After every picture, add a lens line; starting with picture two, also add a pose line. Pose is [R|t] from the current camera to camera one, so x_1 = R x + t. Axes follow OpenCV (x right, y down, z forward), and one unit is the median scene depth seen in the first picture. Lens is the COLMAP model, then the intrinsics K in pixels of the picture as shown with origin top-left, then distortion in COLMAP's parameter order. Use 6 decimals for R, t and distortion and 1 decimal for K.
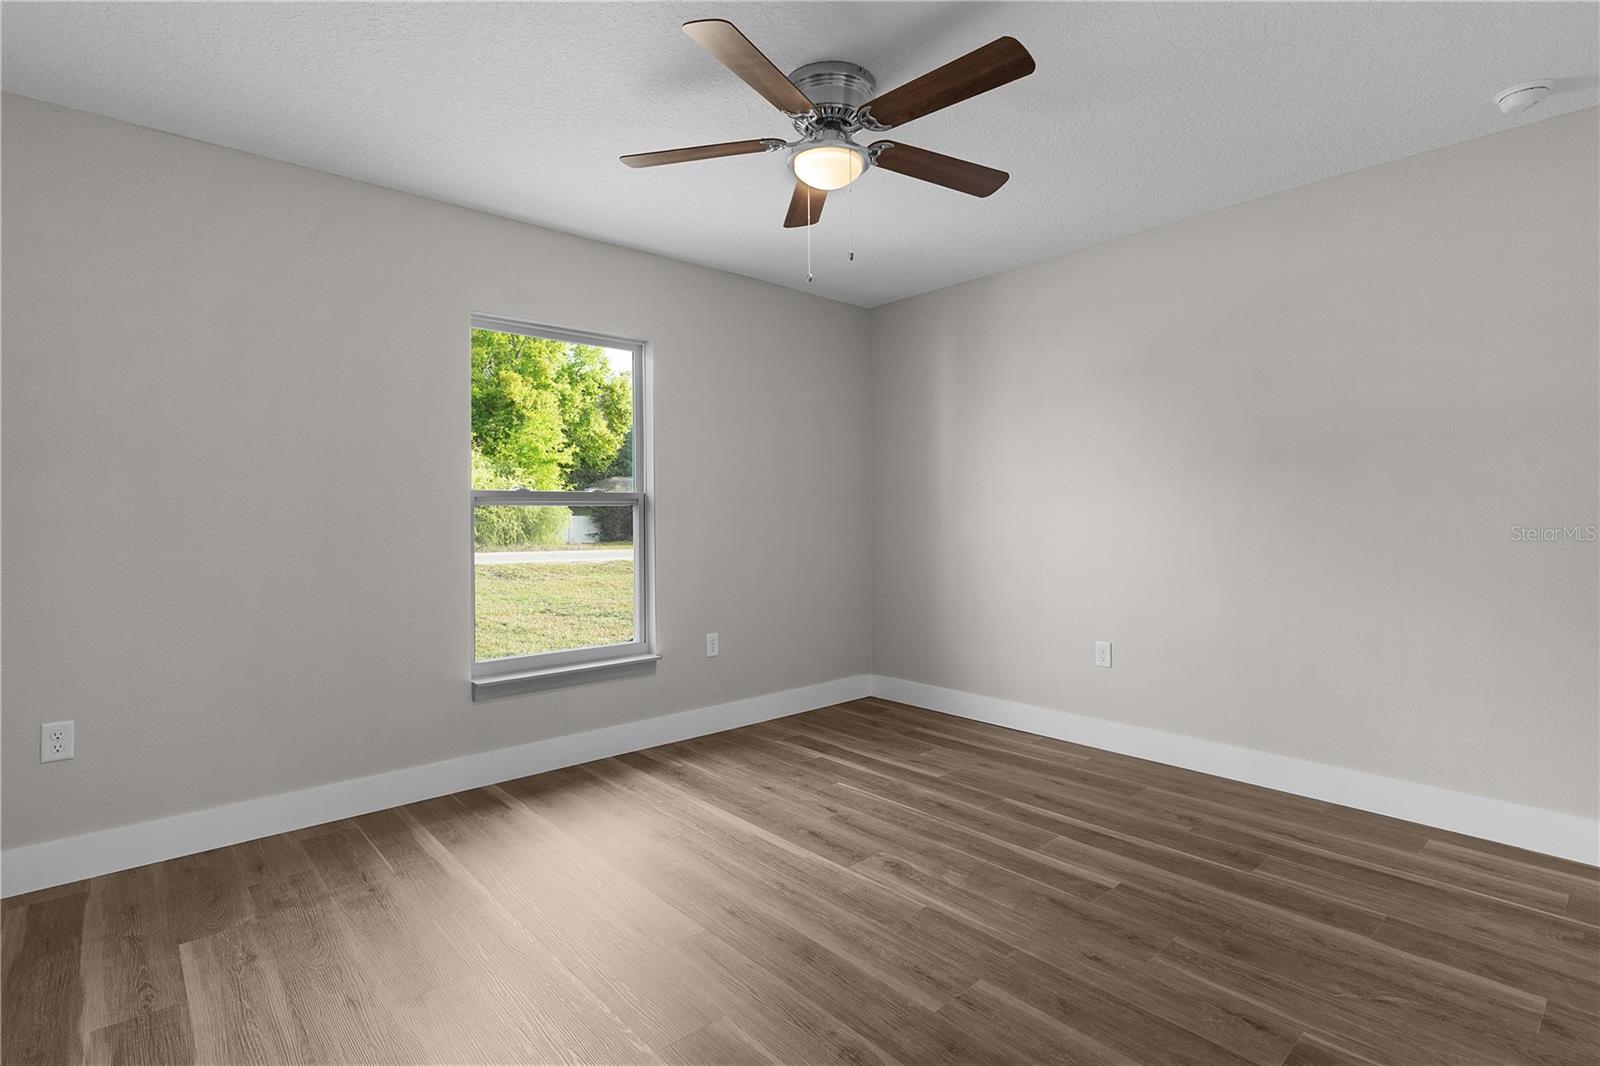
lens RADIAL K [[772.5, 0, 789.0], [0, 772.5, 524.4], [0, 0, 1]] dist [0.001763, -0.001082]
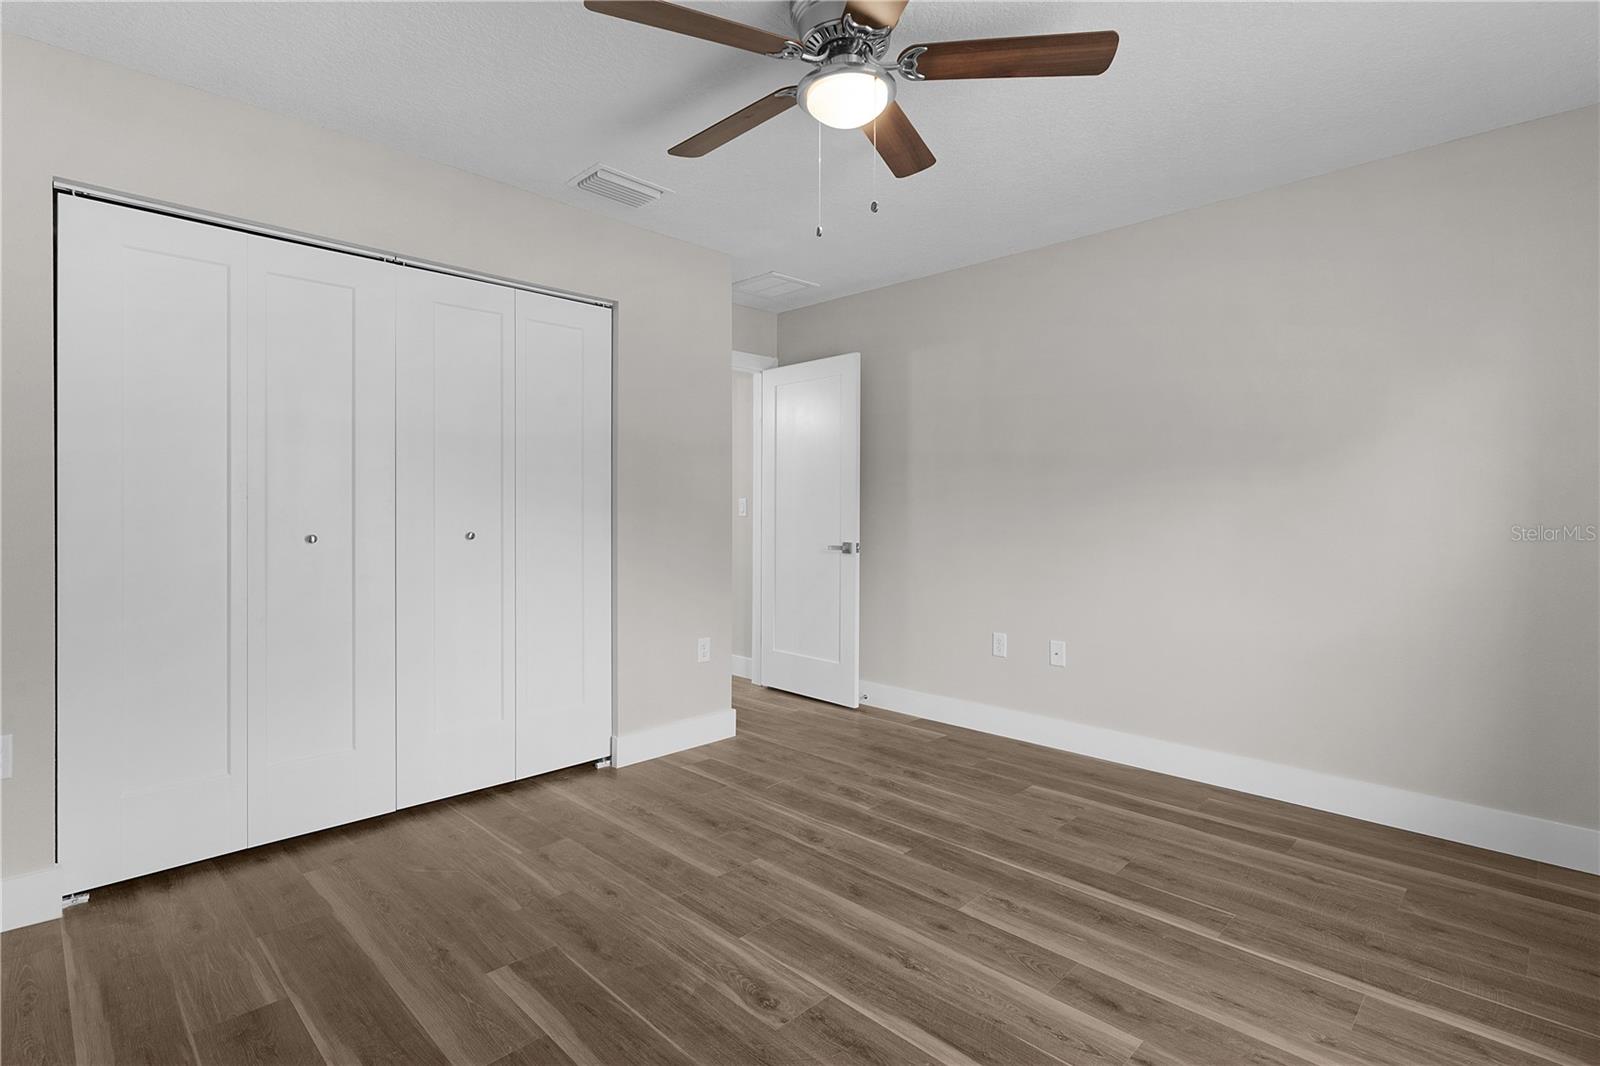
lens RADIAL K [[772.5, 0, 789.0], [0, 772.5, 524.4], [0, 0, 1]] dist [0.001763, -0.001082]
pose [[-0.997505, 0.003794, -0.070490, 0.183428], [0.001918, 0.999643, 0.026657, -0.023145], [0.070566, 0.026456, -0.997156, 1.918869]]
